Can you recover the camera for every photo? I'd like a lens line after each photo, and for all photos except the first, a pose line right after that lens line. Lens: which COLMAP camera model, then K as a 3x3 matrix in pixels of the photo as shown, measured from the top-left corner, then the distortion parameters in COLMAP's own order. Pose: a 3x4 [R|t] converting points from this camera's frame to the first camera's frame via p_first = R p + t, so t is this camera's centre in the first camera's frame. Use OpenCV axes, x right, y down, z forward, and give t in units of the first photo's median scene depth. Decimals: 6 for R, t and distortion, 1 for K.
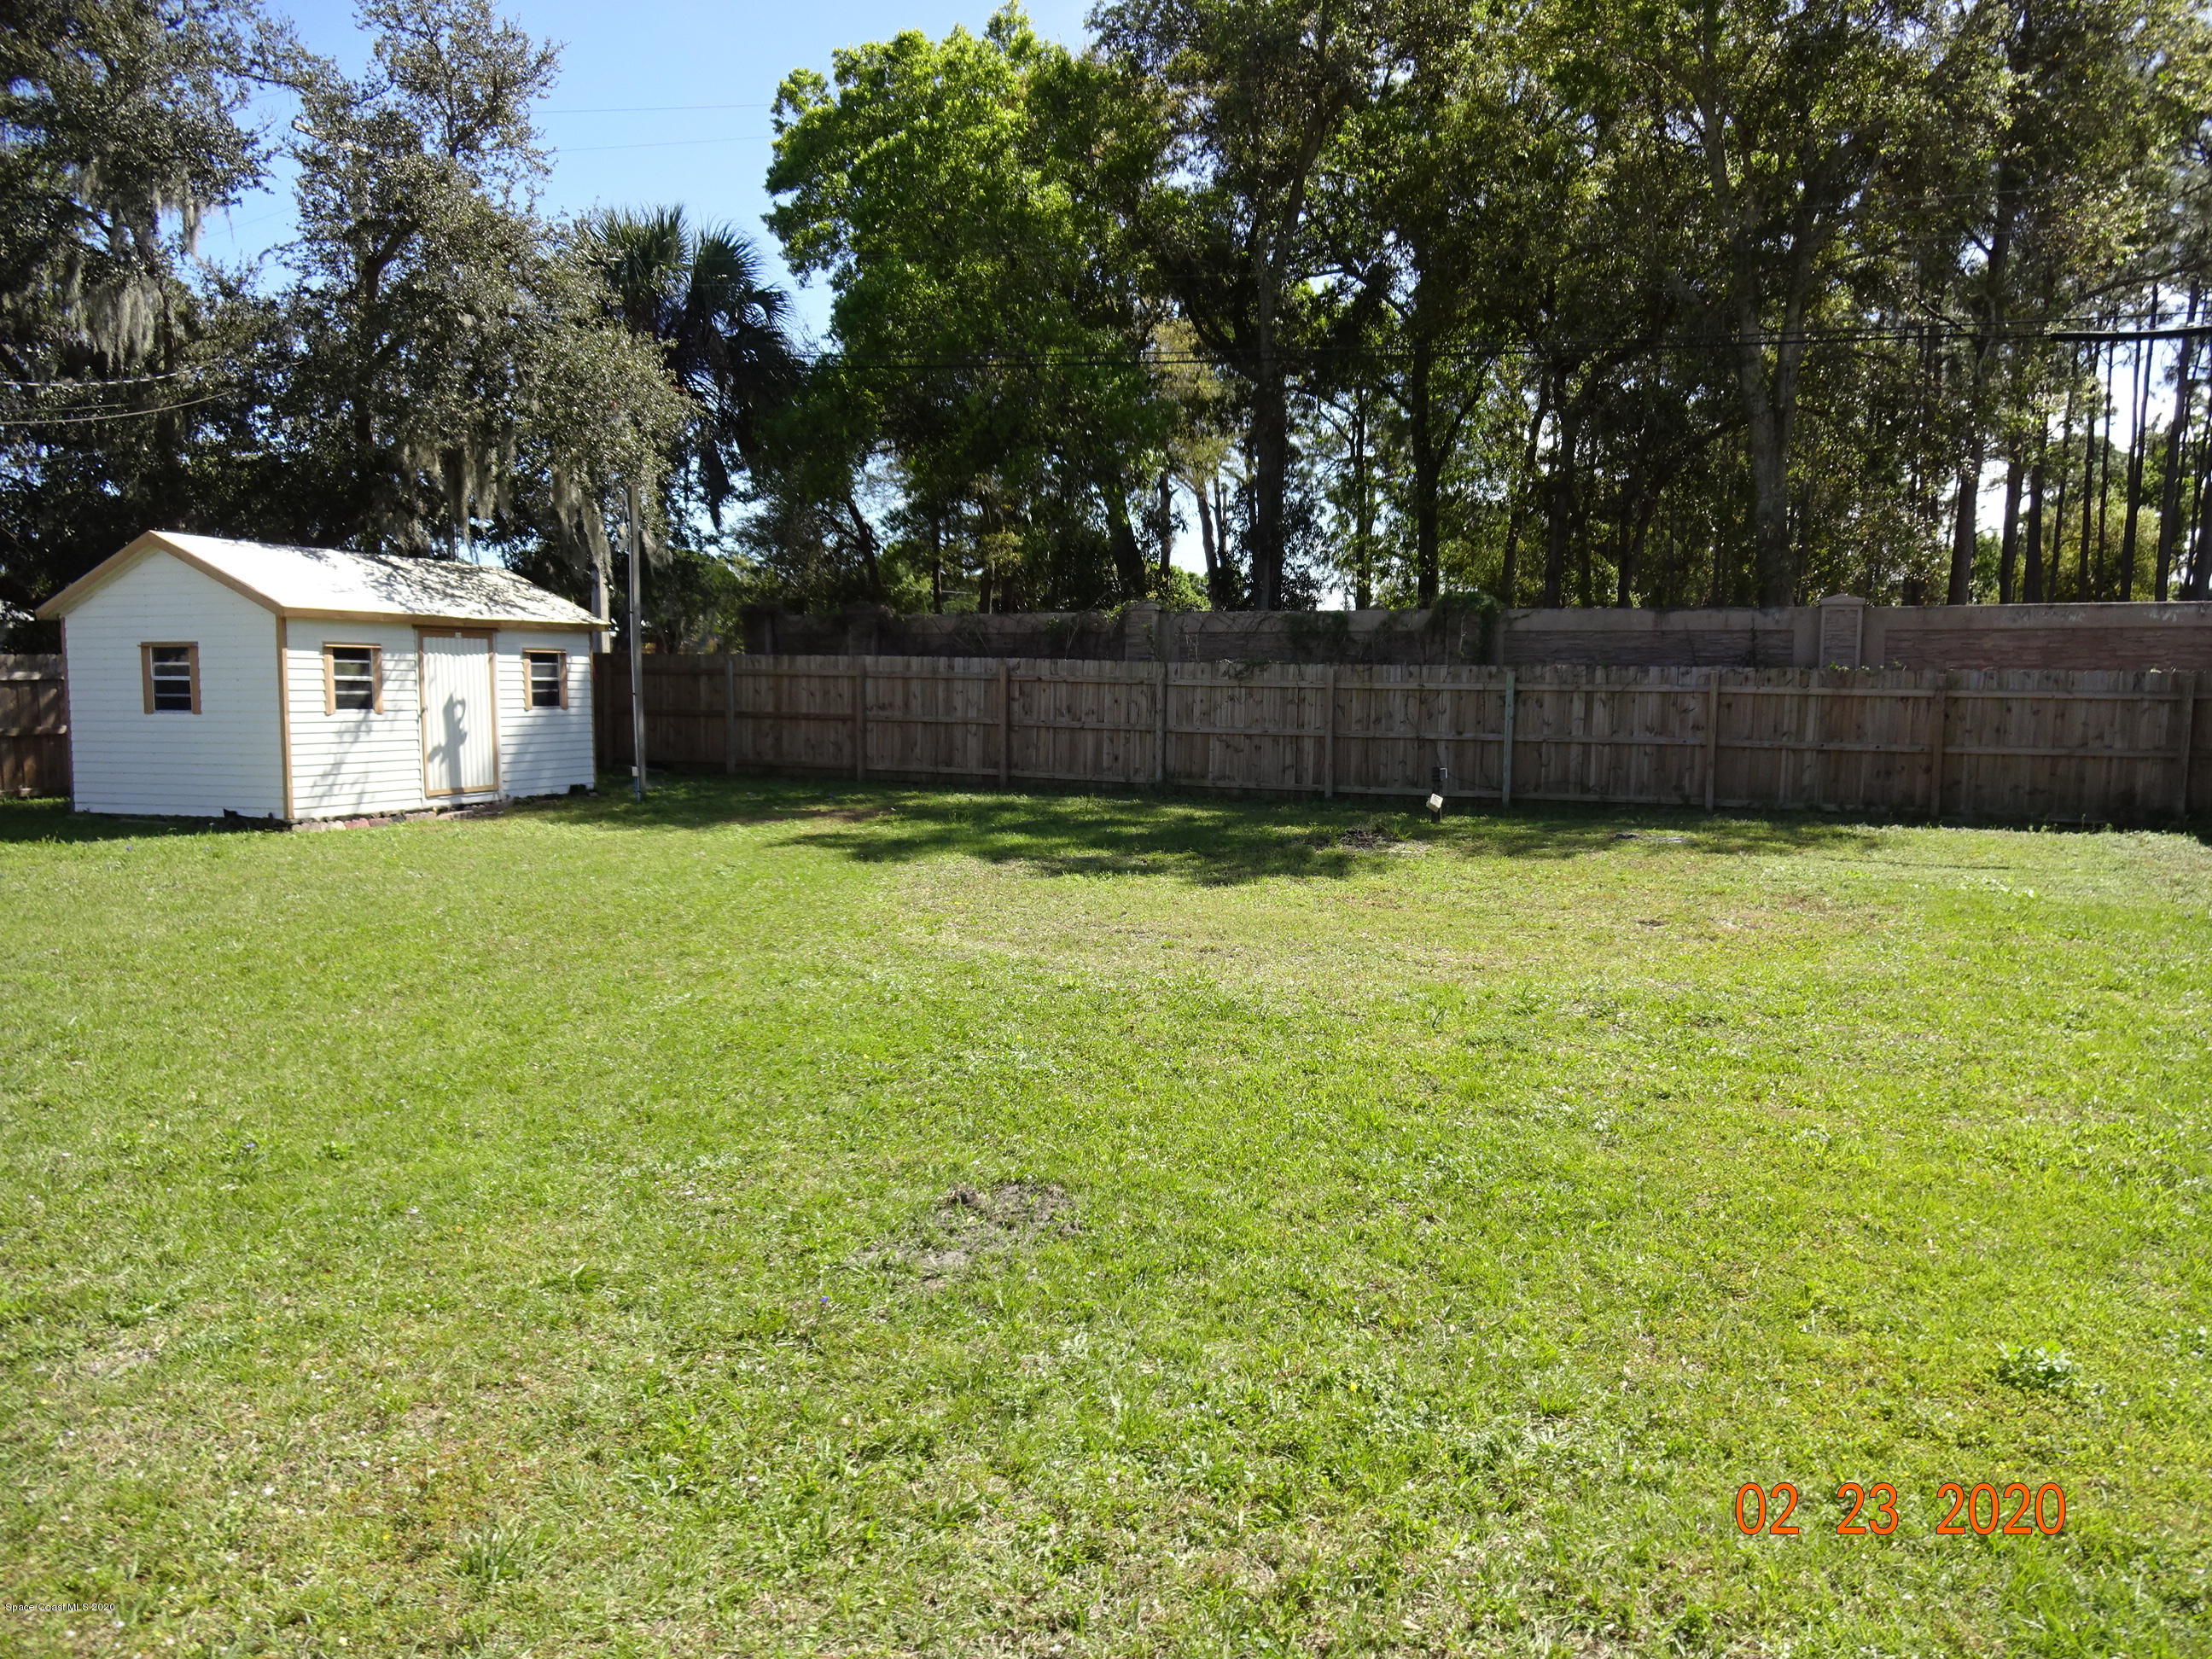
lens RADIAL K [[1674.4, 0, 1106.0], [0, 1674.4, 829.5], [0, 0, 1]] dist [-0.005574, 0.001217]
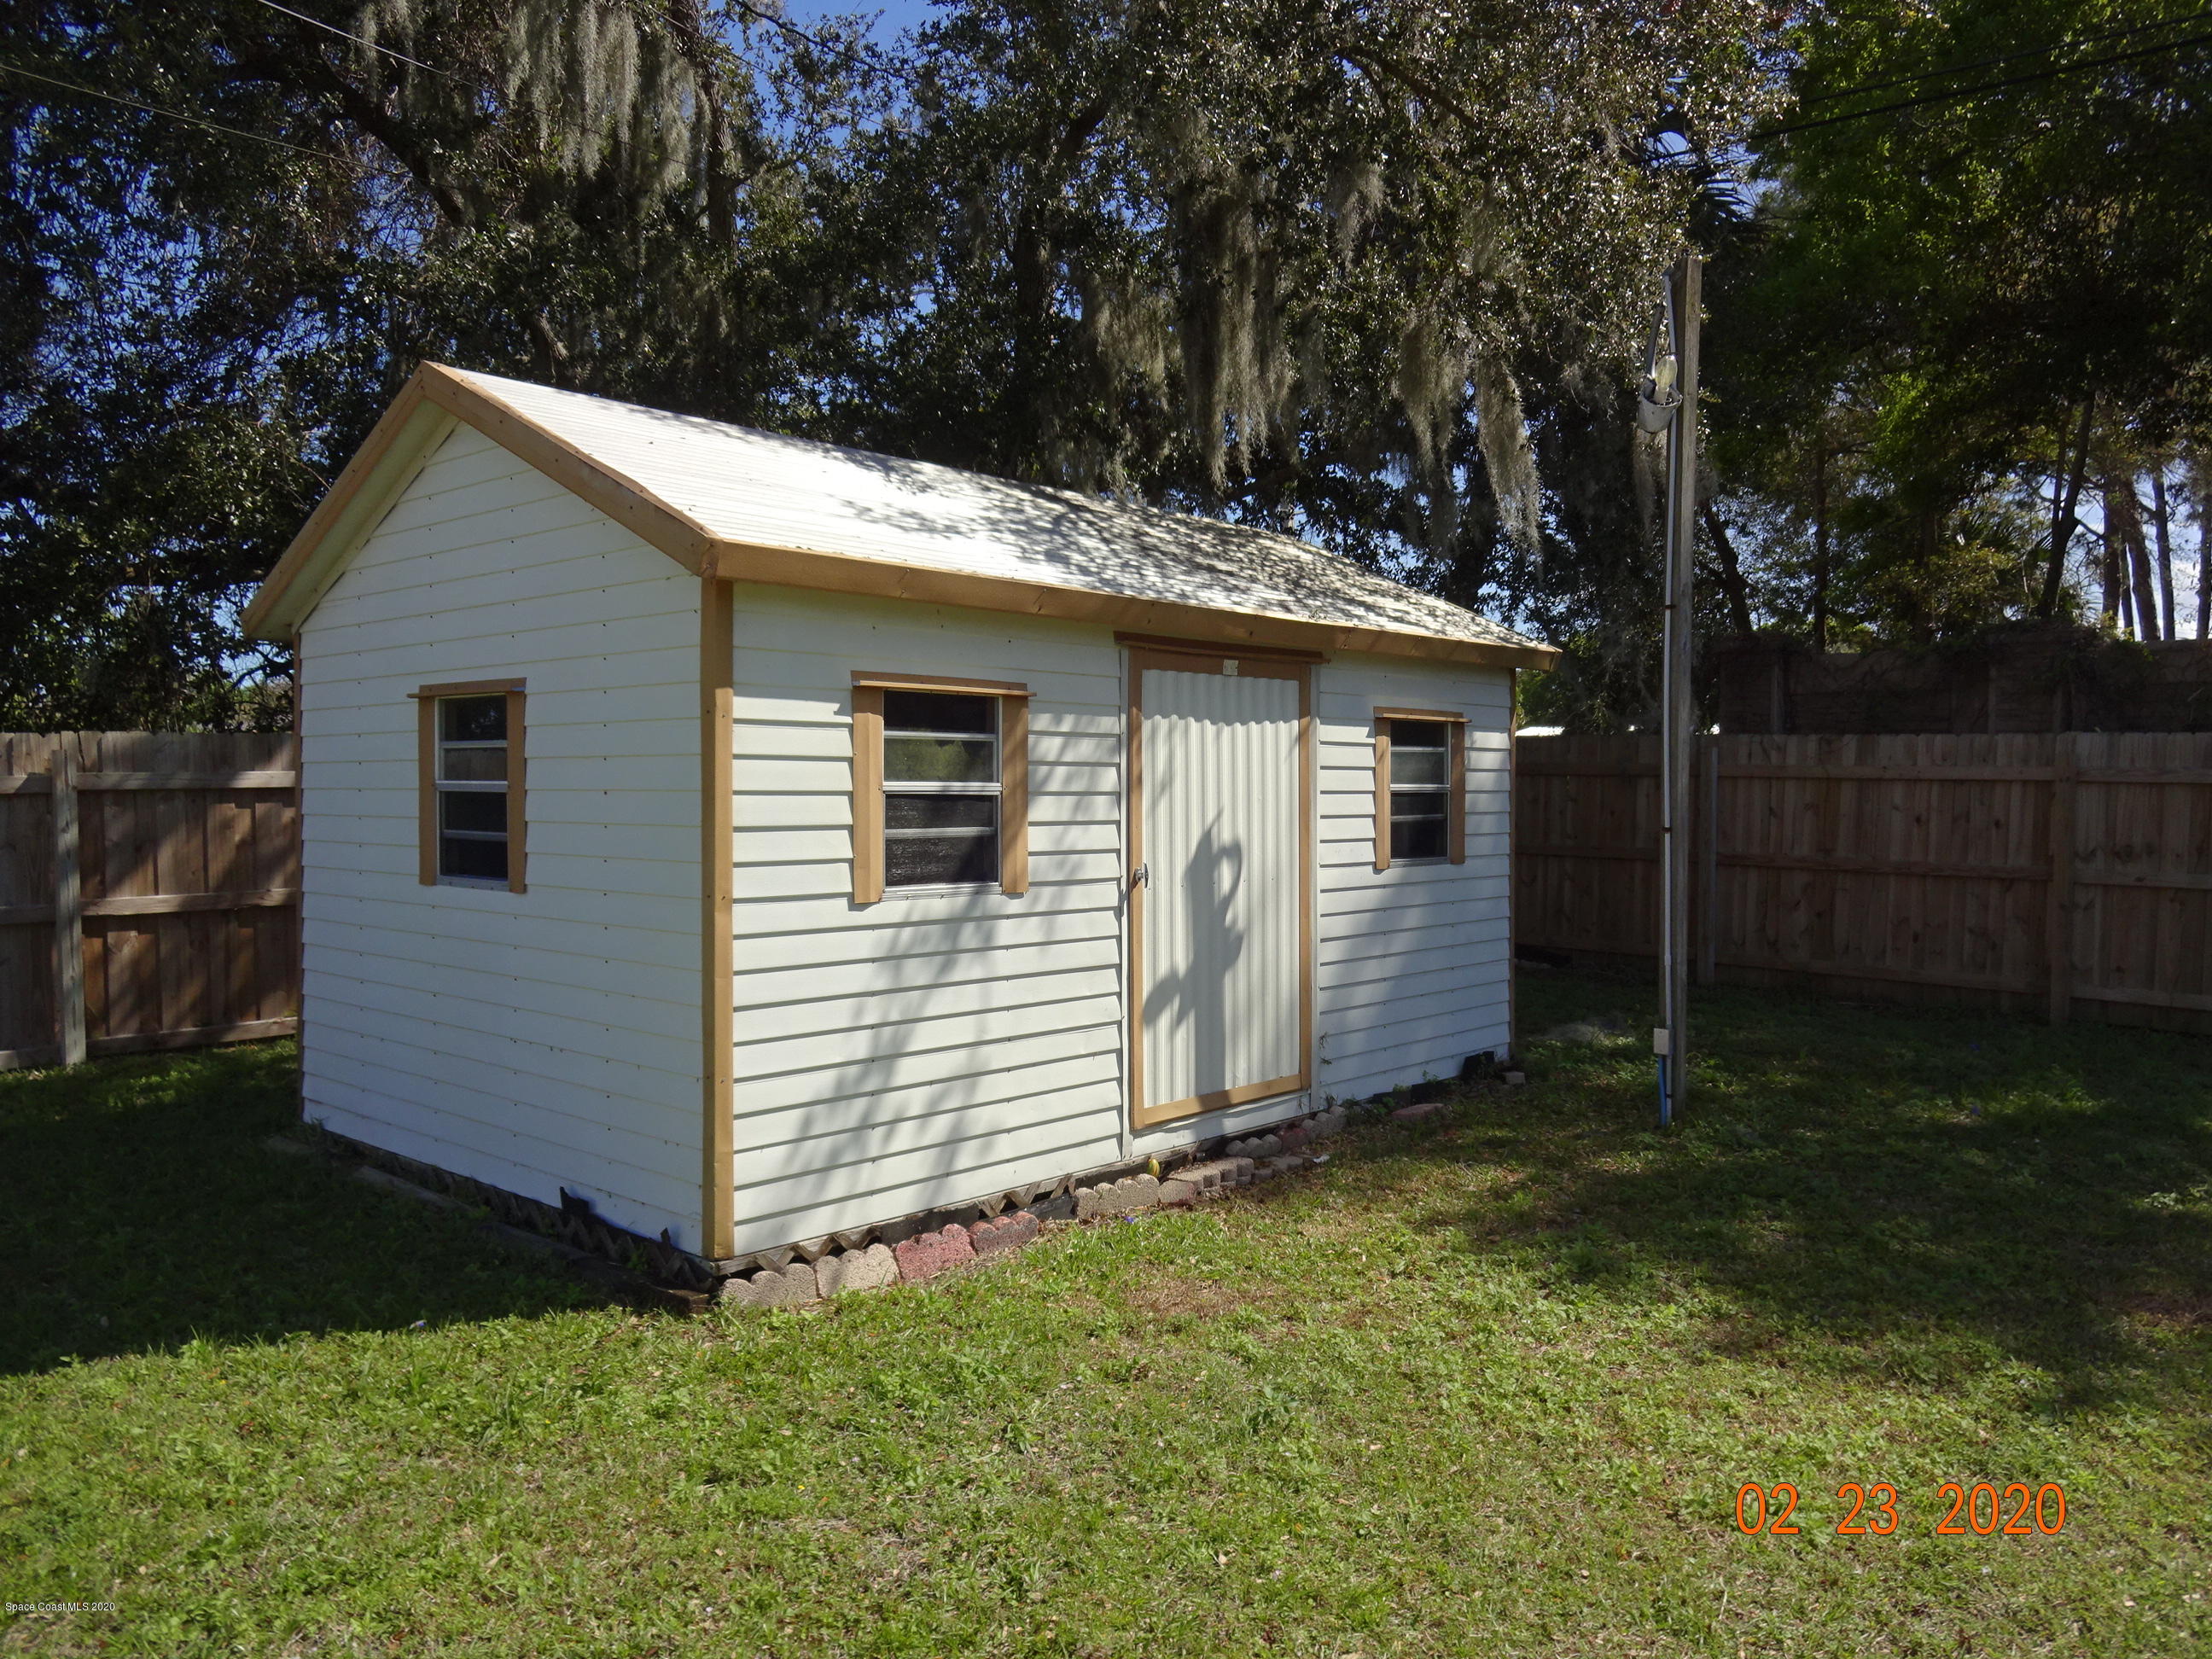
lens RADIAL K [[1630.0, 0, 1114.6], [0, 1630.0, 843.9], [0, 0, 1]] dist [-0.002150, 0.004589]
pose [[0.930557, 0.016452, -0.365778, -0.288140], [-0.034886, 0.998429, -0.043844, -0.063420], [0.364482, 0.053560, 0.929669, 0.683126]]
